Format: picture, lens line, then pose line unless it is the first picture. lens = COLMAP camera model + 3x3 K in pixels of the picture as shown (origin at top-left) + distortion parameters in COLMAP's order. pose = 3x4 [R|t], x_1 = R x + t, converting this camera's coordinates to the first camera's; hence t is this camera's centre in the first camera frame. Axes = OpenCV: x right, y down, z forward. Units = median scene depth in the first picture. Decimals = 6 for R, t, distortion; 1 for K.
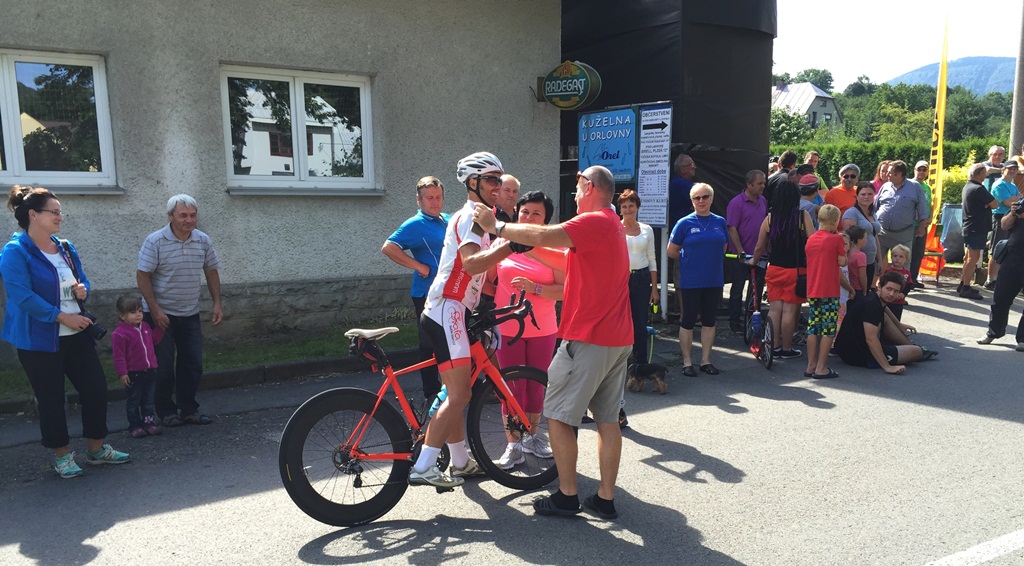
lens RADIAL K [[904.0, 0, 512.0], [0, 904.0, 283.0], [0, 0, 1]] dist [0.108790, -0.196999]
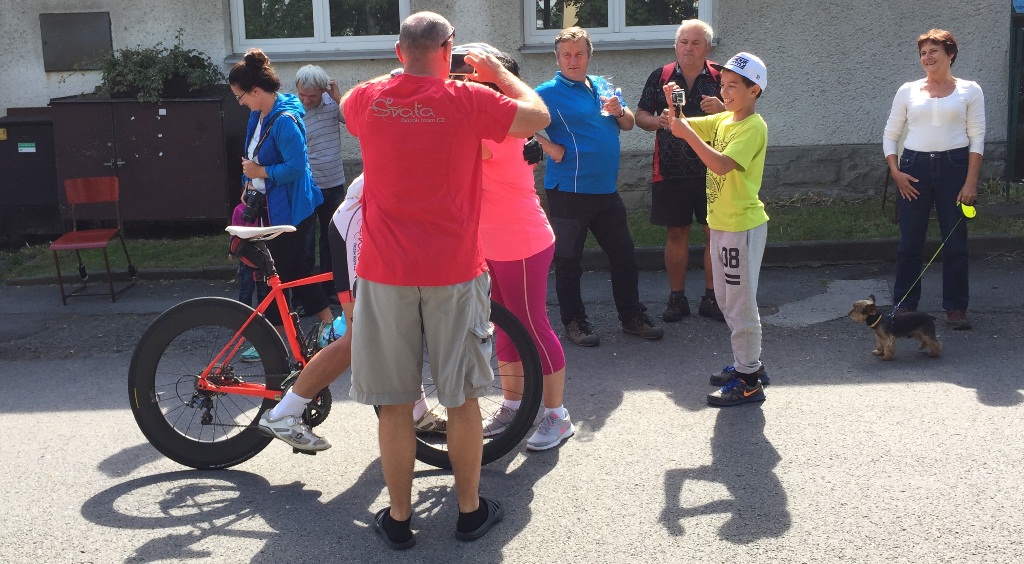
lens RADIAL K [[904.0, 0, 512.0], [0, 904.0, 282.0], [0, 0, 1]] dist [0.108790, -0.196999]
pose [[0.780087, 0.115435, -0.614930, 0.268458], [-0.023313, 0.987513, 0.155802, -0.014875], [0.625236, -0.107204, 0.773037, 0.295057]]
